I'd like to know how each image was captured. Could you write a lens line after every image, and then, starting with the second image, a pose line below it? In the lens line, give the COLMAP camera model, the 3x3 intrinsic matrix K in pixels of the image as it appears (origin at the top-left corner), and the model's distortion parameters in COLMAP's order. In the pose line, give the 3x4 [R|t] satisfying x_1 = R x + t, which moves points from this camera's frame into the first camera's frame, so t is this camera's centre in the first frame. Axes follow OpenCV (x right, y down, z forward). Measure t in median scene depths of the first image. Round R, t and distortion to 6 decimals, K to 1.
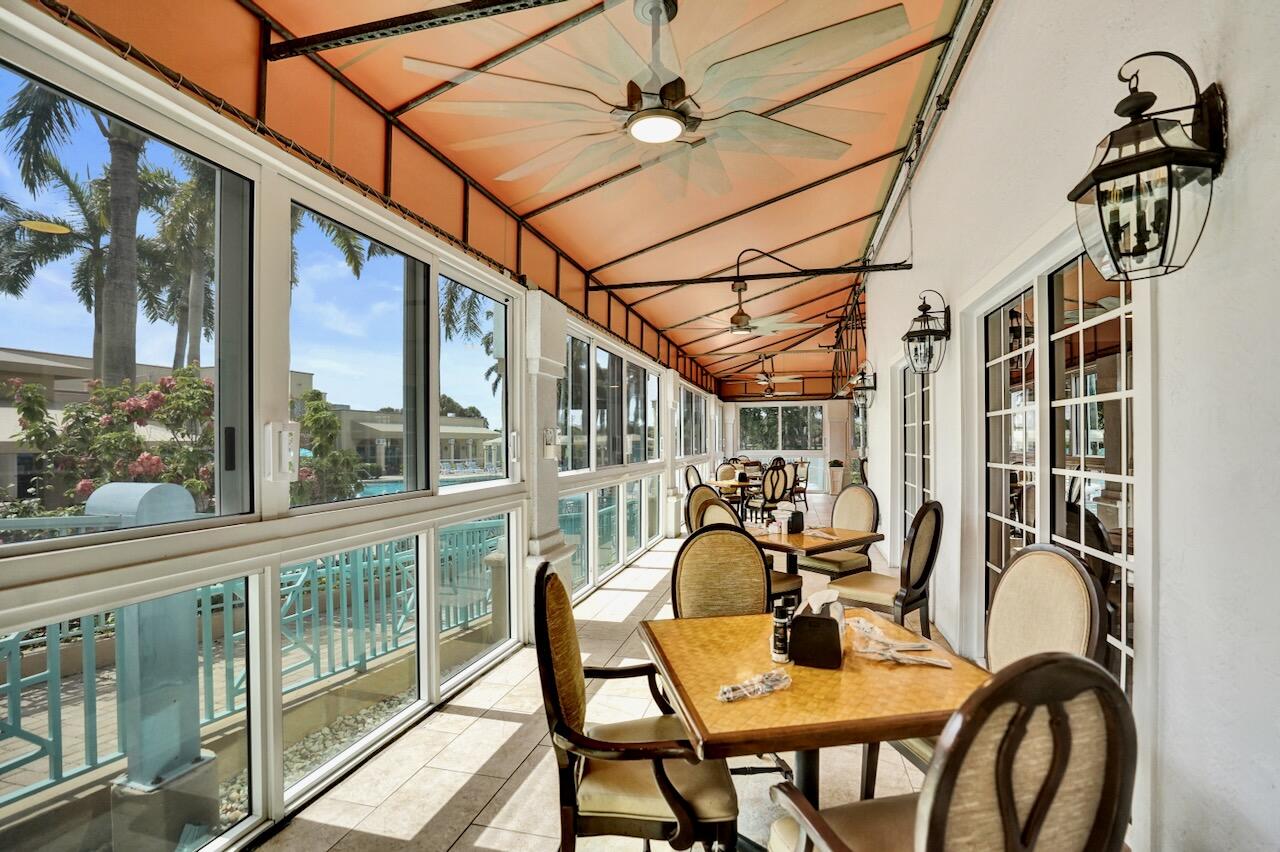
lens RADIAL K [[599.9, 0, 636.4], [0, 599.9, 448.6], [0, 0, 1]] dist [-0.043957, 0.016532]
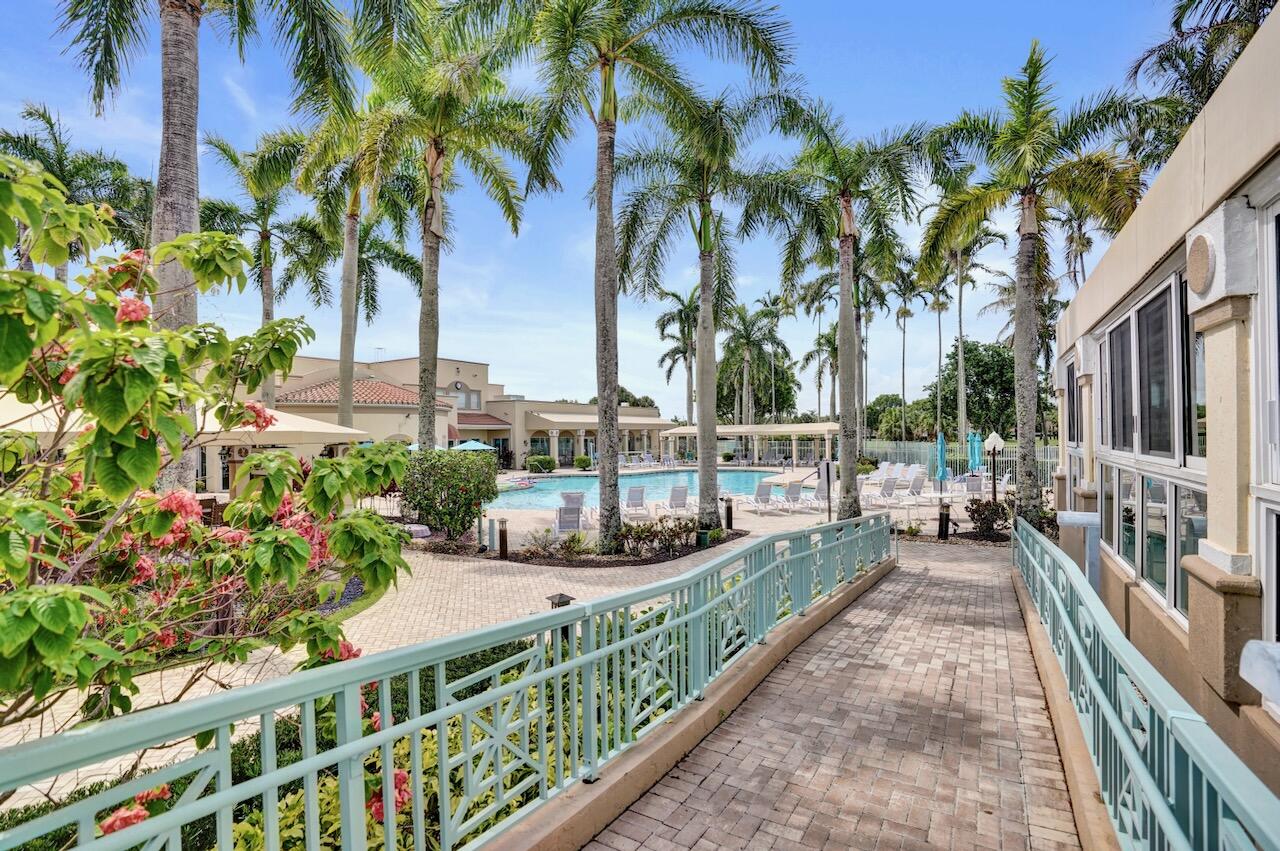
lens RADIAL K [[599.9, 0, 636.4], [0, 599.9, 448.1], [0, 0, 1]] dist [-0.043957, 0.016532]
pose [[0.961065, -0.001989, -0.276315, -0.036018], [0.005686, 0.999905, 0.012580, 0.001104], [0.276263, -0.013661, 0.960985, 0.108860]]
